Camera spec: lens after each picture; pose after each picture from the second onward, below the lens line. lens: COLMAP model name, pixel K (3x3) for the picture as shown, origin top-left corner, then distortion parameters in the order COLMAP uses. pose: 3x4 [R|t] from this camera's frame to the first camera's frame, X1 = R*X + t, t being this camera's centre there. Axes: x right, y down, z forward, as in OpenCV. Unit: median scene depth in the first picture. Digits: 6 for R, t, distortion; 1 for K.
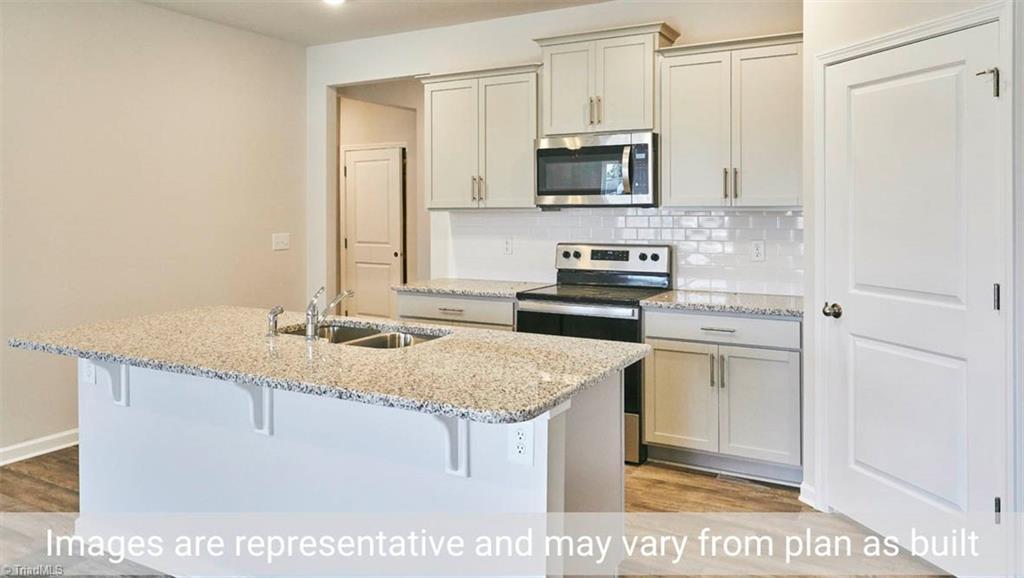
lens RADIAL K [[738.4, 0, 485.0], [0, 738.4, 203.0], [0, 0, 1]] dist [-0.000997, -0.002786]
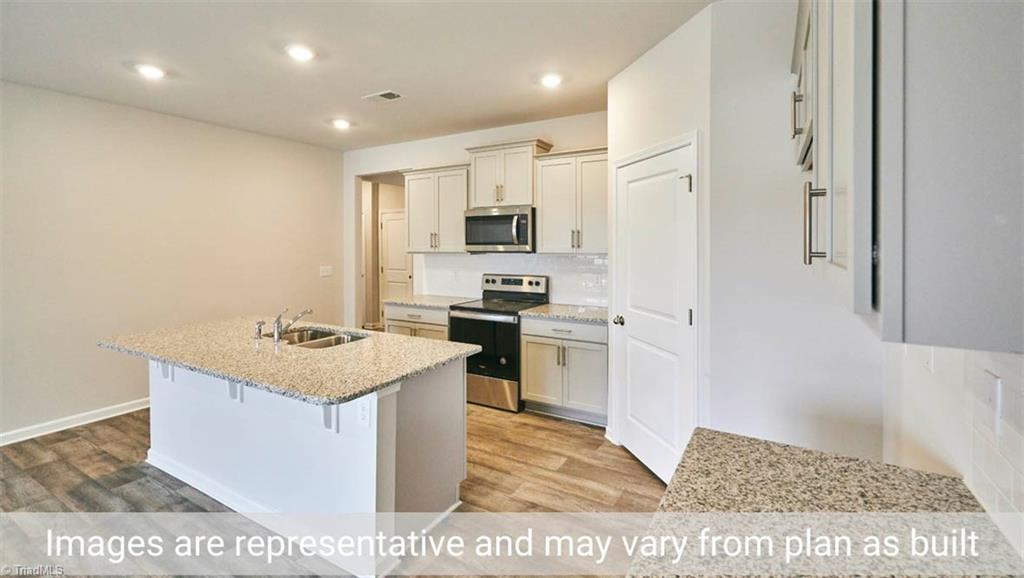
lens RADIAL K [[448.6, 0, 508.6], [0, 448.6, 241.4], [0, 0, 1]] dist [-0.007244, 0.000342]
pose [[0.999995, -0.001055, -0.002858, 0.179137], [0.001069, 0.999987, 0.004913, -0.024881], [0.002853, -0.004916, 0.999984, 0.016968]]
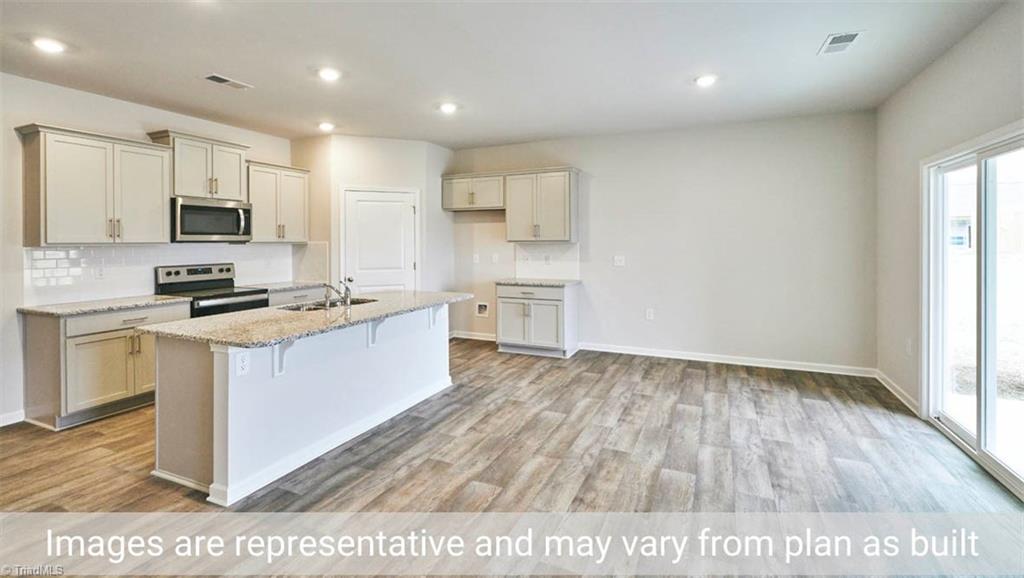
lens RADIAL K [[458.2, 0, 512.0], [0, 458.2, 242.4], [0, 0, 1]] dist [0.000750, 0.000074]
pose [[-0.103844, 0.001932, 0.994592, -1.016550], [-0.002472, 0.999995, -0.002201, 0.006861], [-0.994591, -0.002687, -0.103838, 0.443813]]
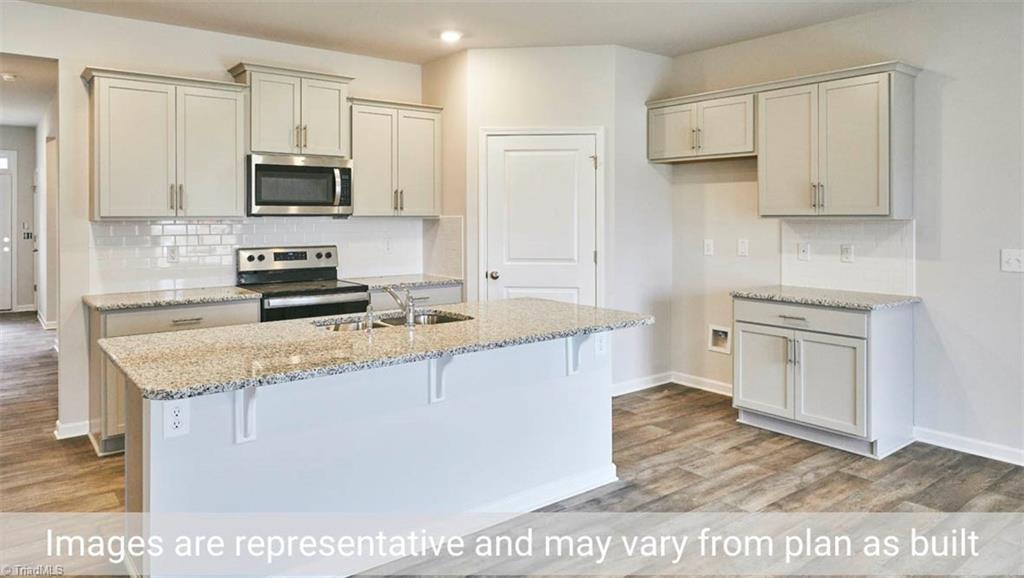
lens RADIAL K [[666.9, 0, 508.5], [0, 666.9, 221.4], [0, 0, 1]] dist [-0.008330, 0.000619]
pose [[0.362521, -0.004294, 0.931966, -0.778073], [-0.007485, 0.999944, 0.007518, 0.003663], [-0.931946, -0.009701, 0.362468, 0.301517]]
